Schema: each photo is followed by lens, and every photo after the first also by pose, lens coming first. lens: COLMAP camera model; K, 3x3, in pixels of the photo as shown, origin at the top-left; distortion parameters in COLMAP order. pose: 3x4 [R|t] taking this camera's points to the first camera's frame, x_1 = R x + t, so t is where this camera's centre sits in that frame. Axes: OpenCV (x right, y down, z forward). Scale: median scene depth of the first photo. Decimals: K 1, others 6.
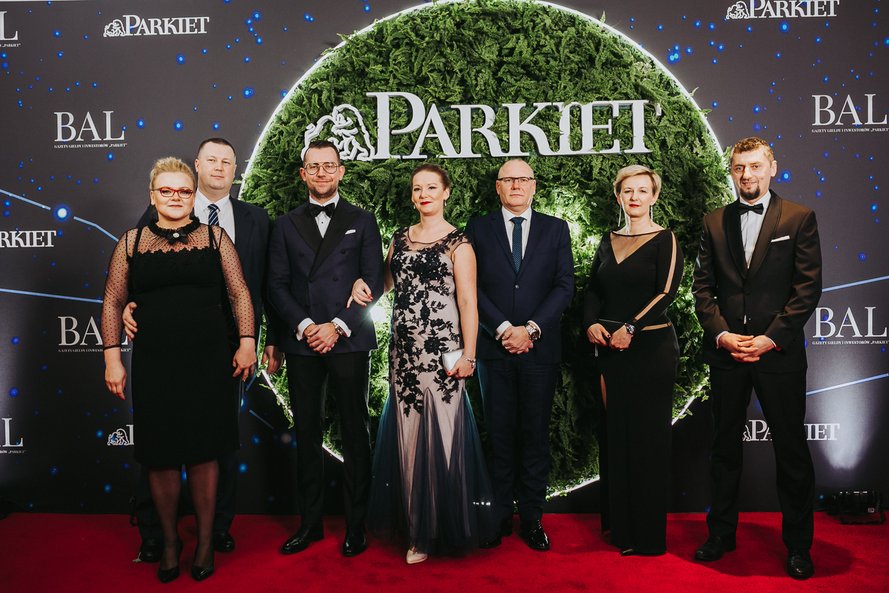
lens RADIAL K [[892.8, 0, 447.0], [0, 892.8, 292.9], [0, 0, 1]] dist [-0.019265, 0.000000]
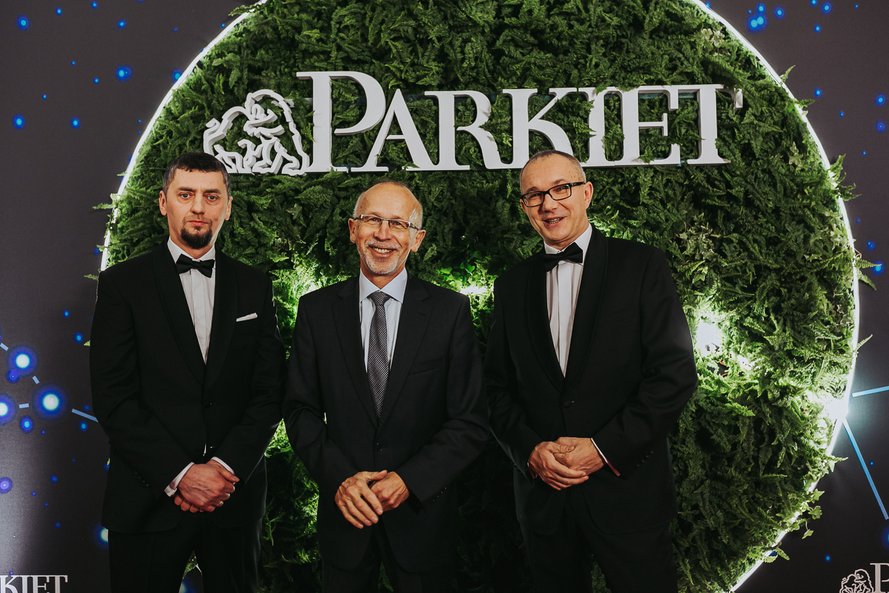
lens RADIAL K [[892.8, 0, 449.9], [0, 892.8, 291.6], [0, 0, 1]] dist [-0.019265, 0.000000]
pose [[0.999876, 0.000945, 0.015739, 0.012996], [-0.000641, 0.999813, -0.019332, -0.049307], [-0.015754, 0.019319, 0.999689, 0.341678]]
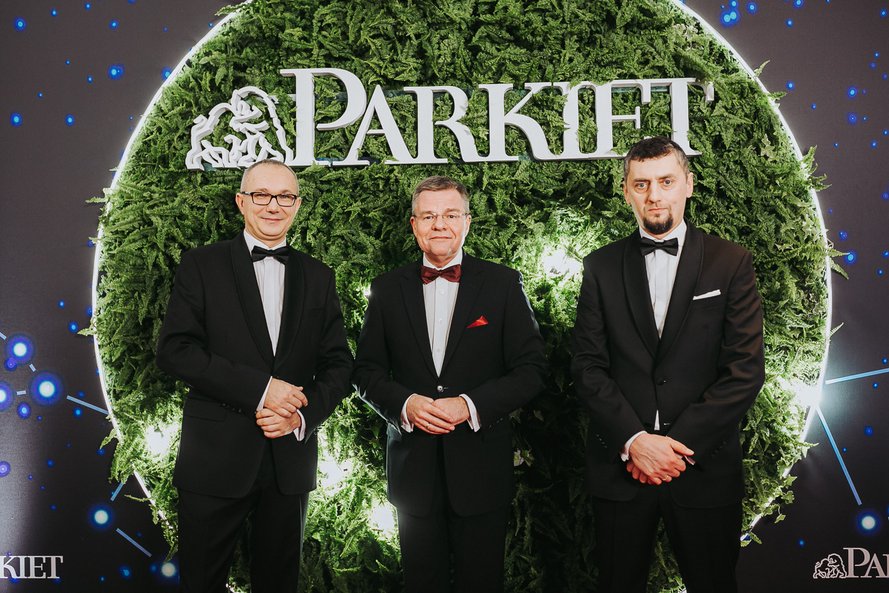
lens RADIAL K [[892.8, 0, 448.2], [0, 892.8, 291.2], [0, 0, 1]] dist [-0.019265, 0.000000]
pose [[0.999970, -0.000942, -0.007685, 0.043511], [0.000780, 0.999778, -0.021042, -0.040107], [0.007704, 0.021035, 0.999749, 0.322298]]
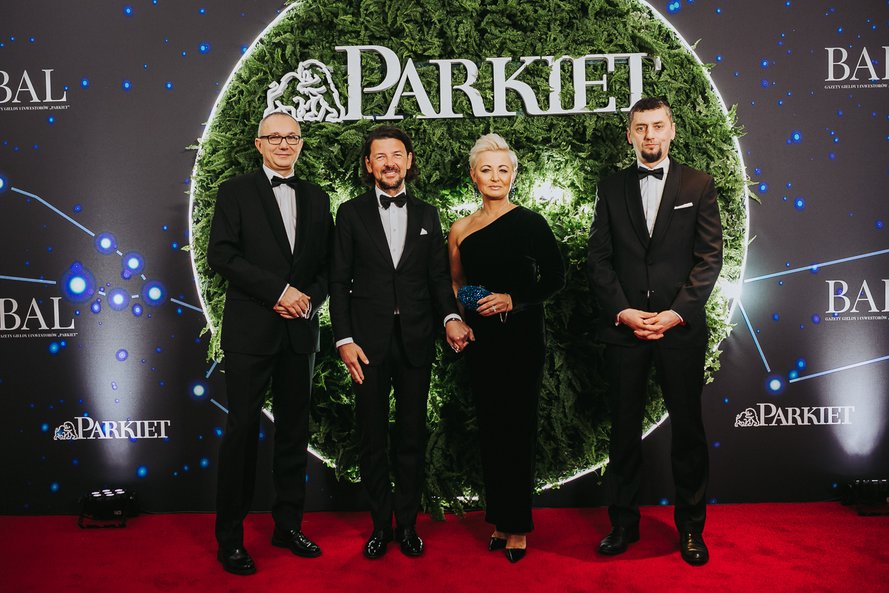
lens RADIAL K [[892.8, 0, 450.5], [0, 892.8, 289.6], [0, 0, 1]] dist [-0.019265, 0.000000]
pose [[0.999684, -0.009722, 0.023203, 0.002870], [0.009276, 0.999772, 0.019253, 0.004848], [-0.023385, -0.019032, 0.999545, 0.093105]]
